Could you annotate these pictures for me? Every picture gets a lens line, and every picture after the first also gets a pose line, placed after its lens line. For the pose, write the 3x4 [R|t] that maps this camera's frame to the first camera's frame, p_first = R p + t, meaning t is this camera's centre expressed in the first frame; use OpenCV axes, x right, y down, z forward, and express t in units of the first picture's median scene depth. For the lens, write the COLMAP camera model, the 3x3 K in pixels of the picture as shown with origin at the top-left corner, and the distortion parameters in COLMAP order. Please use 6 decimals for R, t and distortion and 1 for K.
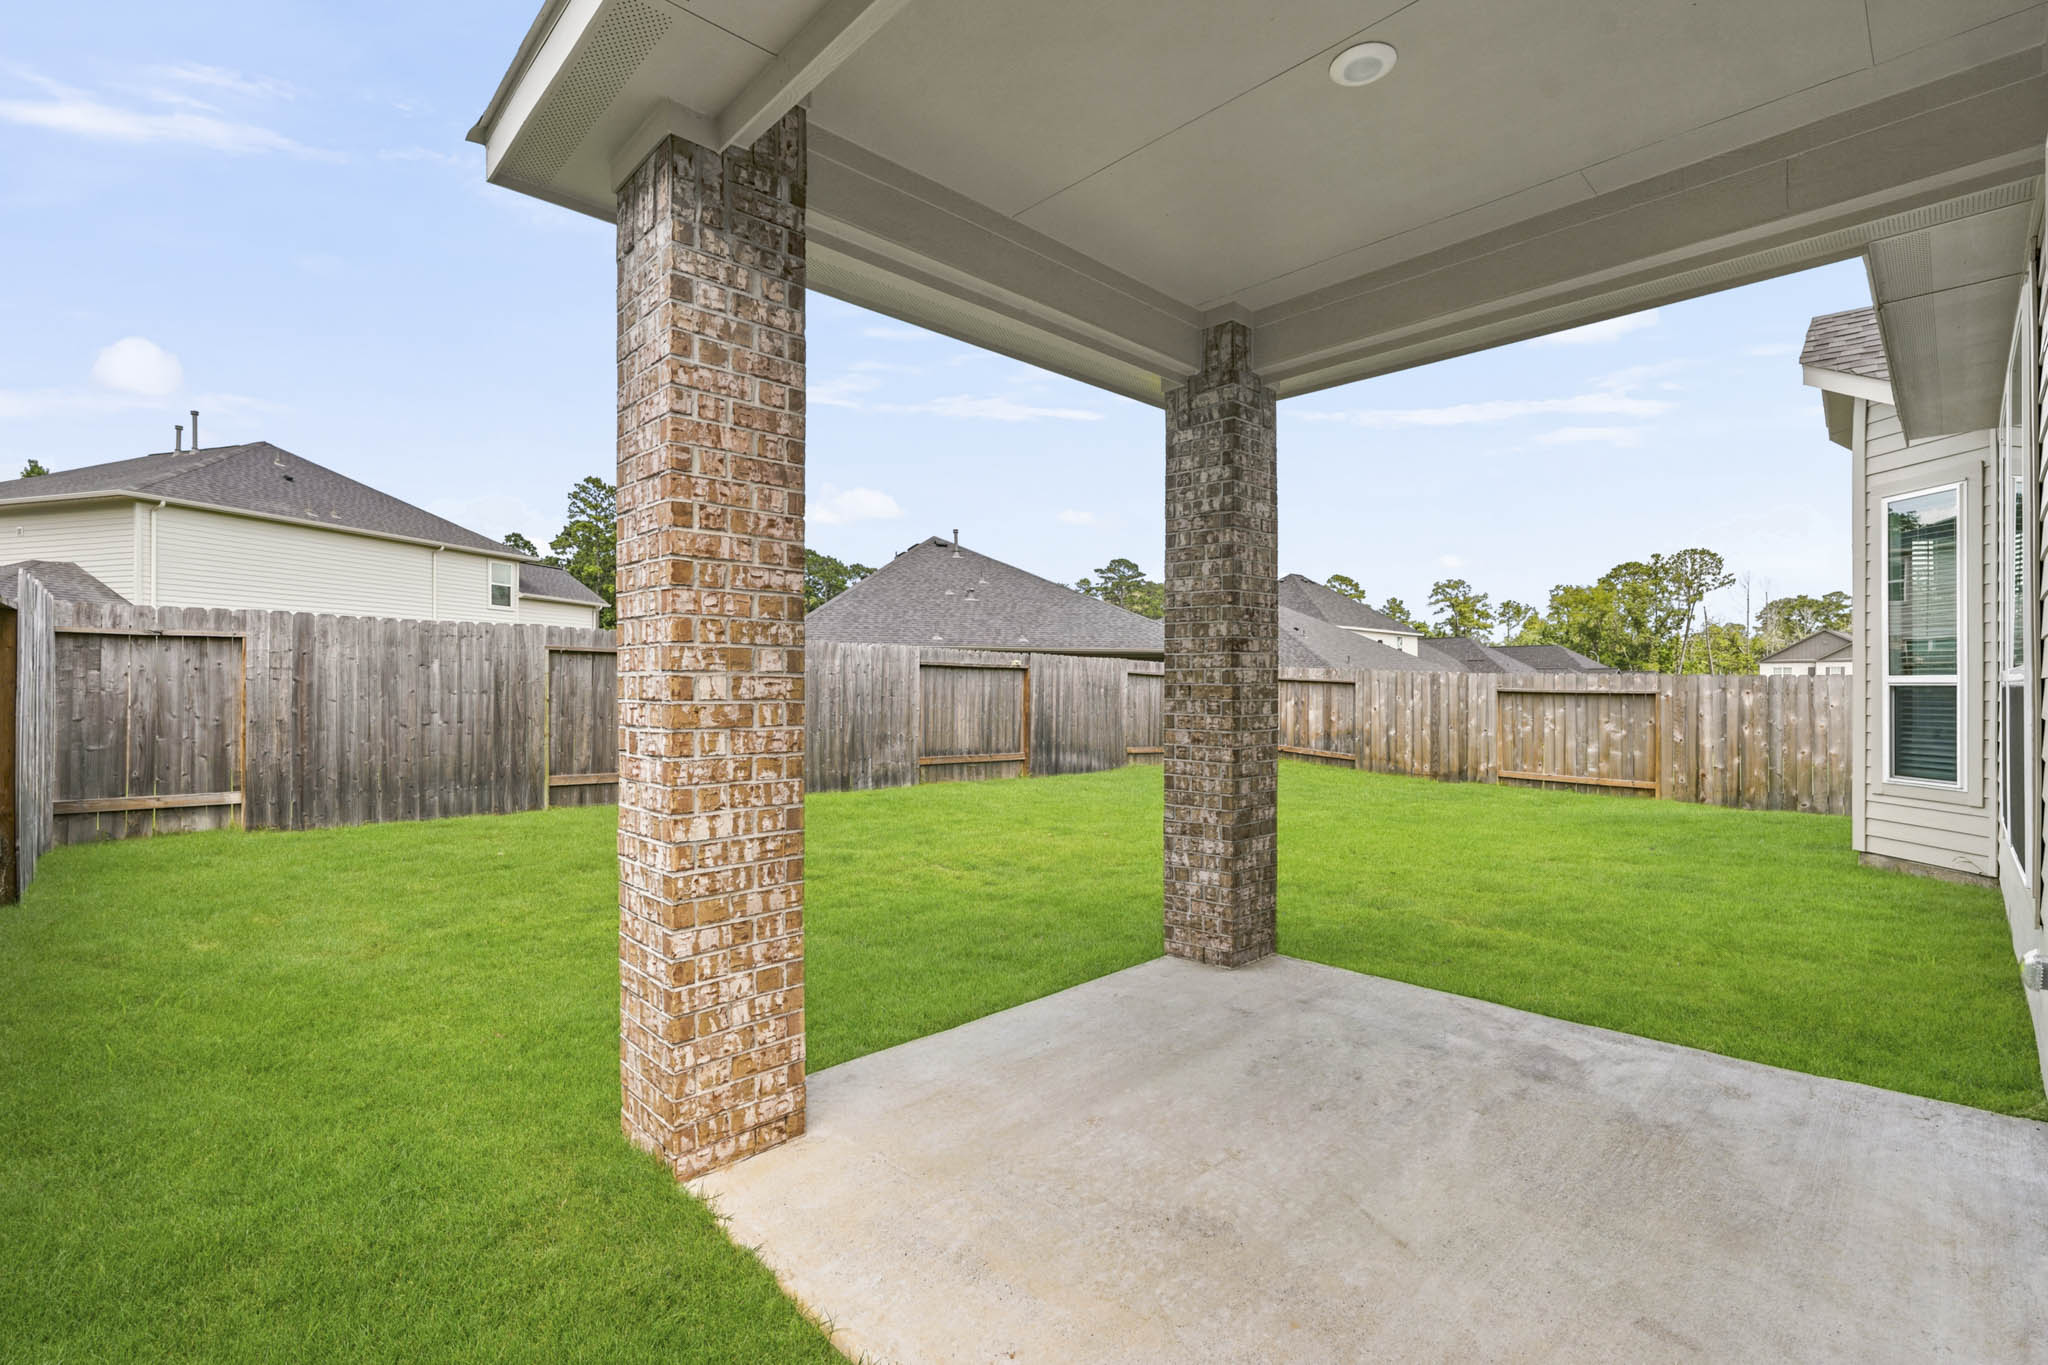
lens RADIAL K [[931.2, 0, 1017.0], [0, 931.2, 680.6], [0, 0, 1]] dist [-0.001066, 0.000055]
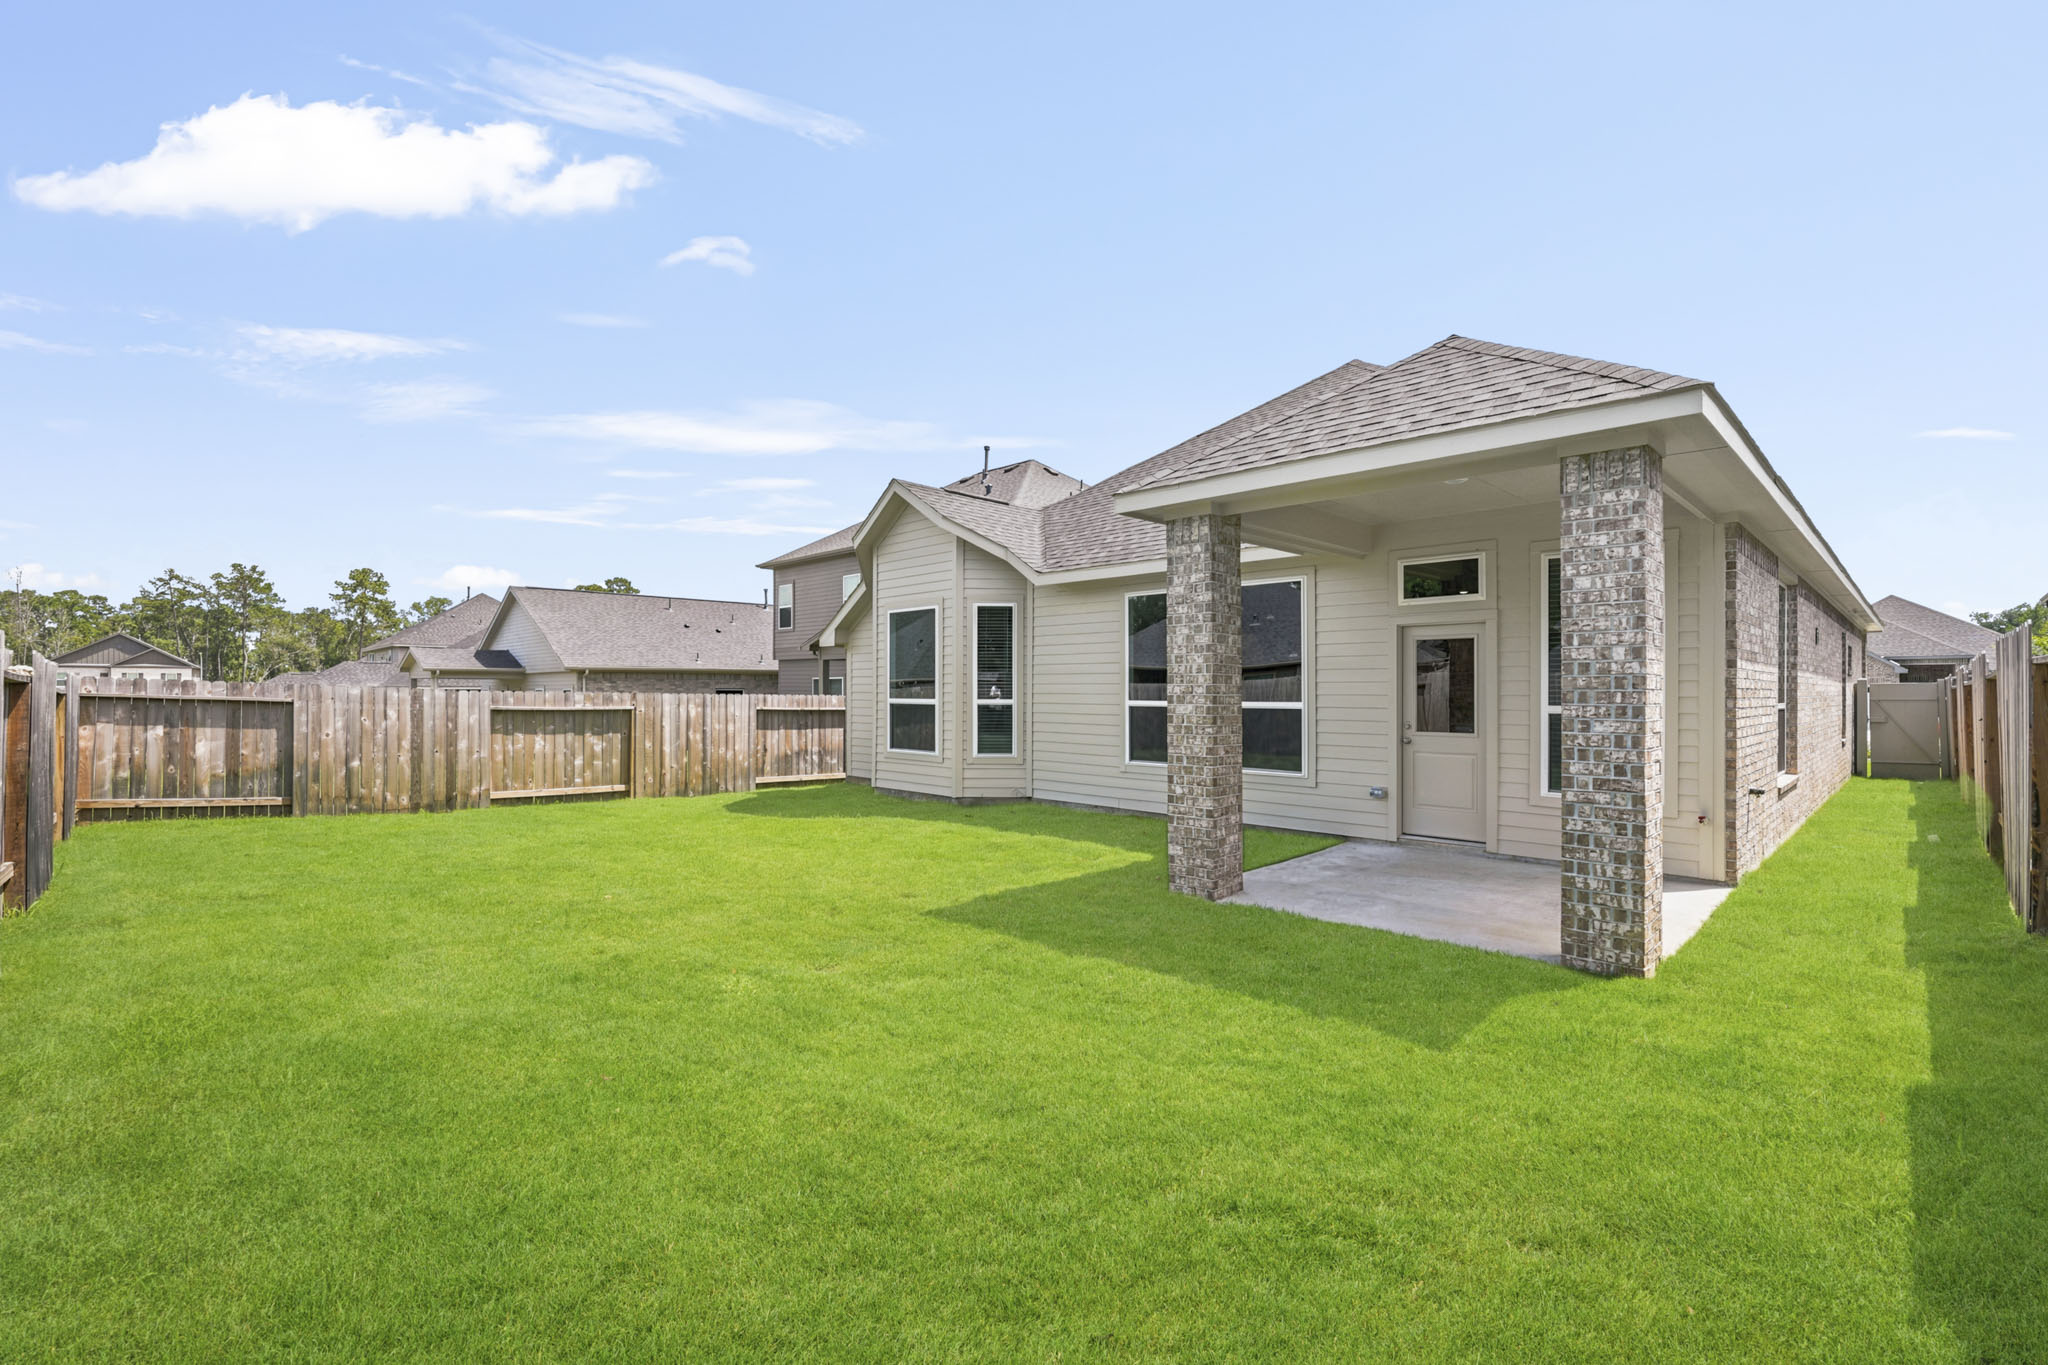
lens RADIAL K [[931.2, 0, 1018.7], [0, 931.2, 687.8], [0, 0, 1]] dist [-0.001066, 0.000055]
pose [[-0.036818, 0.004071, 0.999314, -0.492537], [-0.007334, 0.999964, -0.004344, -0.011839], [-0.999295, -0.007489, -0.036787, 0.521631]]
